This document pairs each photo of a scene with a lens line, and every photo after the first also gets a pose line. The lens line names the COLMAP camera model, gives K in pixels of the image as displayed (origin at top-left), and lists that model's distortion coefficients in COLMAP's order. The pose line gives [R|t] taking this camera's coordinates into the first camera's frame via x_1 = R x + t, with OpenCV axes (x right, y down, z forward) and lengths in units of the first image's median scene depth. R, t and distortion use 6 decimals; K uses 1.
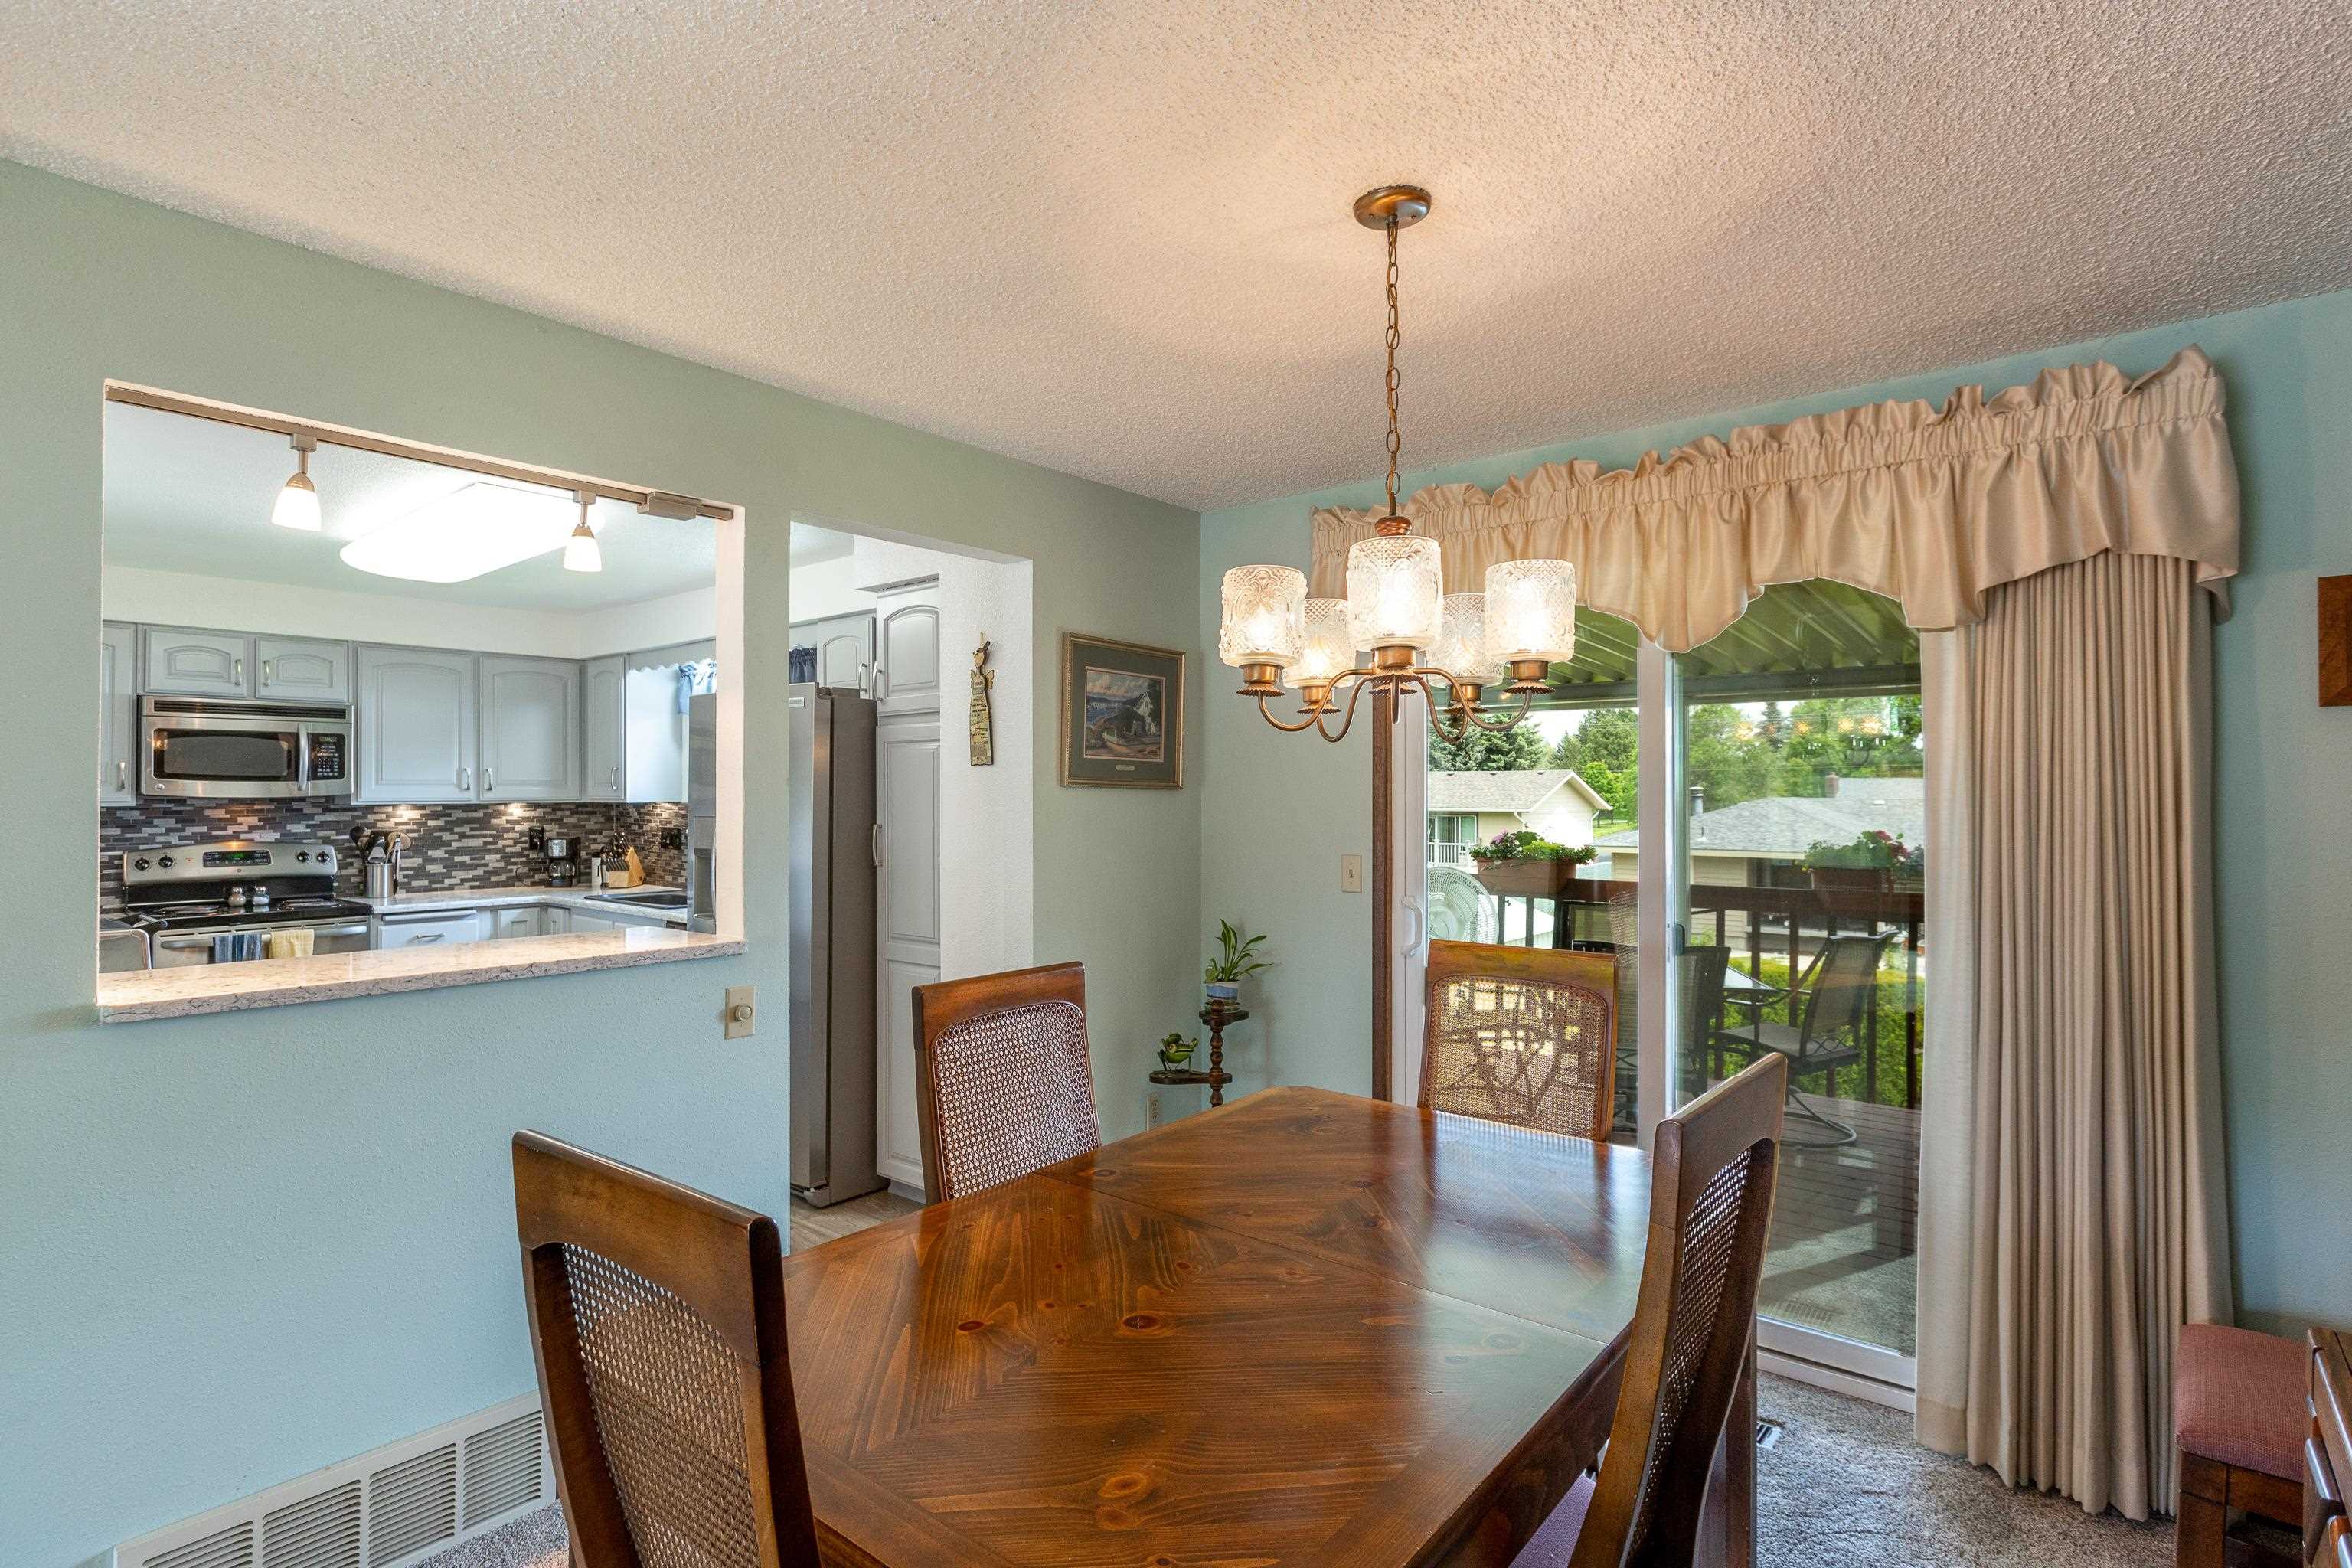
lens RADIAL K [[1192.0, 0, 1177.9], [0, 1192.0, 791.8], [0, 0, 1]] dist [-0.001835, -0.000109]
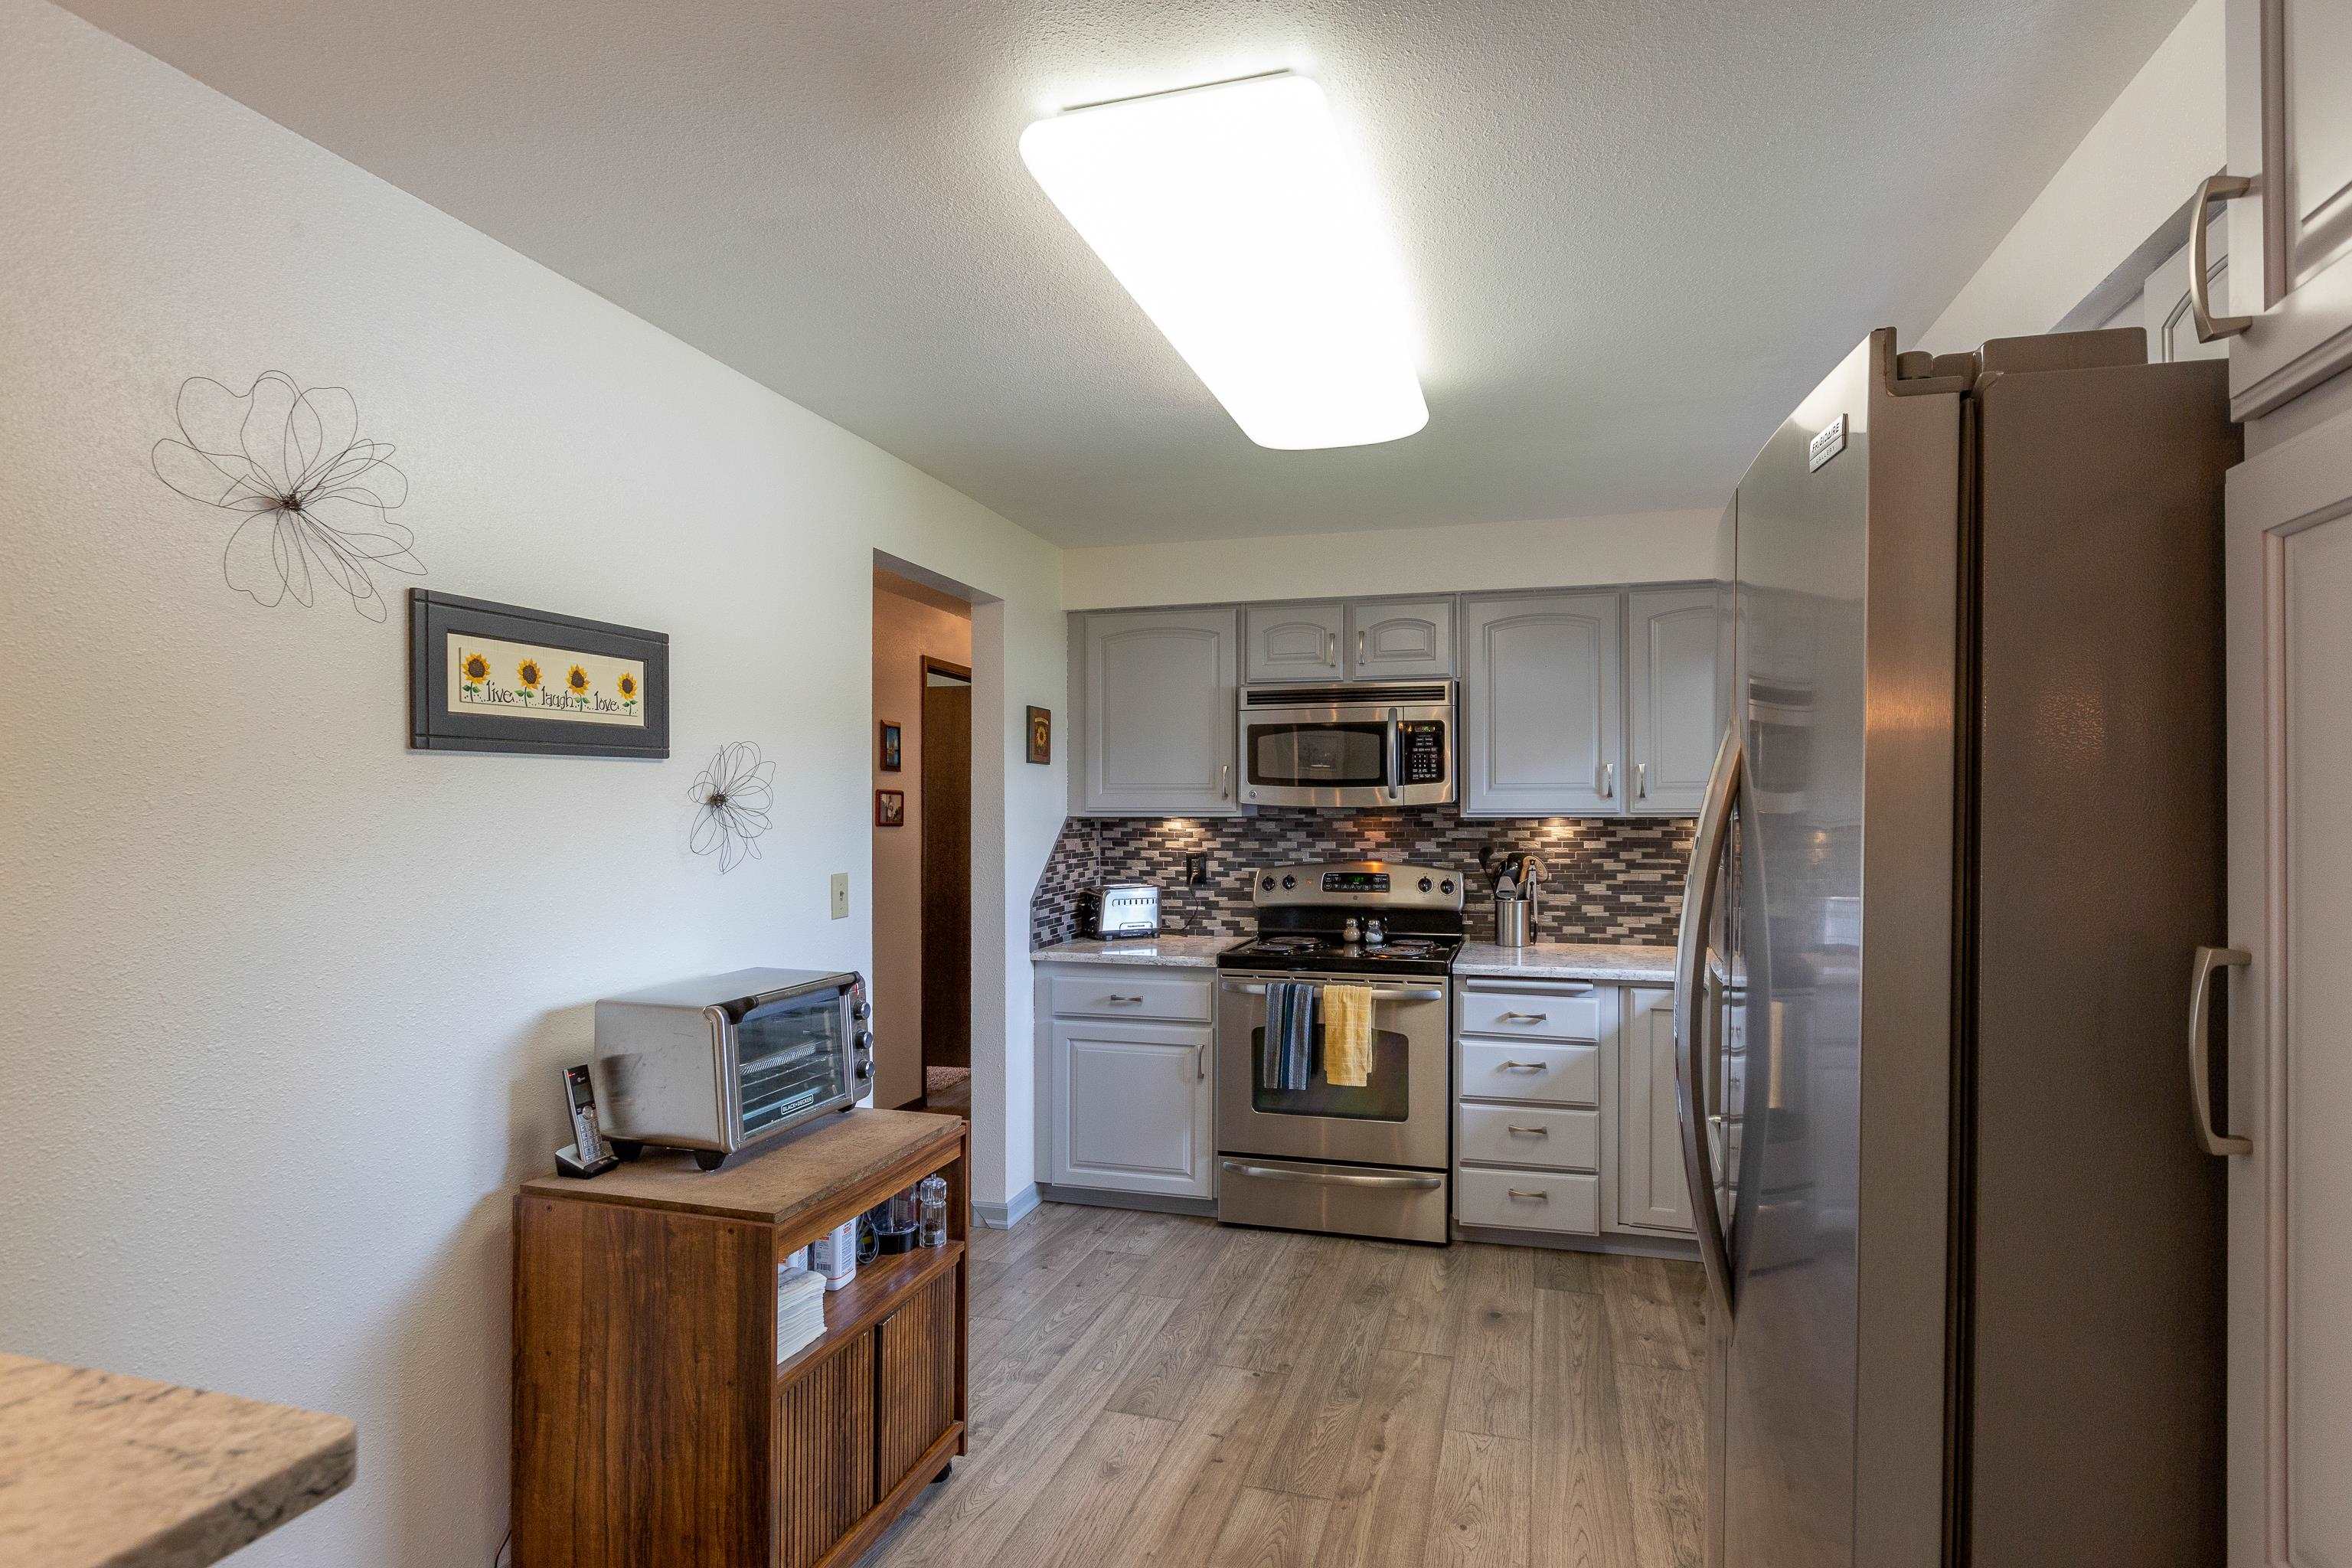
lens RADIAL K [[1192.0, 0, 1177.9], [0, 1192.0, 791.8], [0, 0, 1]] dist [-0.001835, -0.000109]
pose [[0.417829, -0.009669, -0.908474, -0.099710], [-0.000042, 0.999943, -0.010662, 0.002882], [0.908525, 0.004493, 0.417805, 0.525900]]
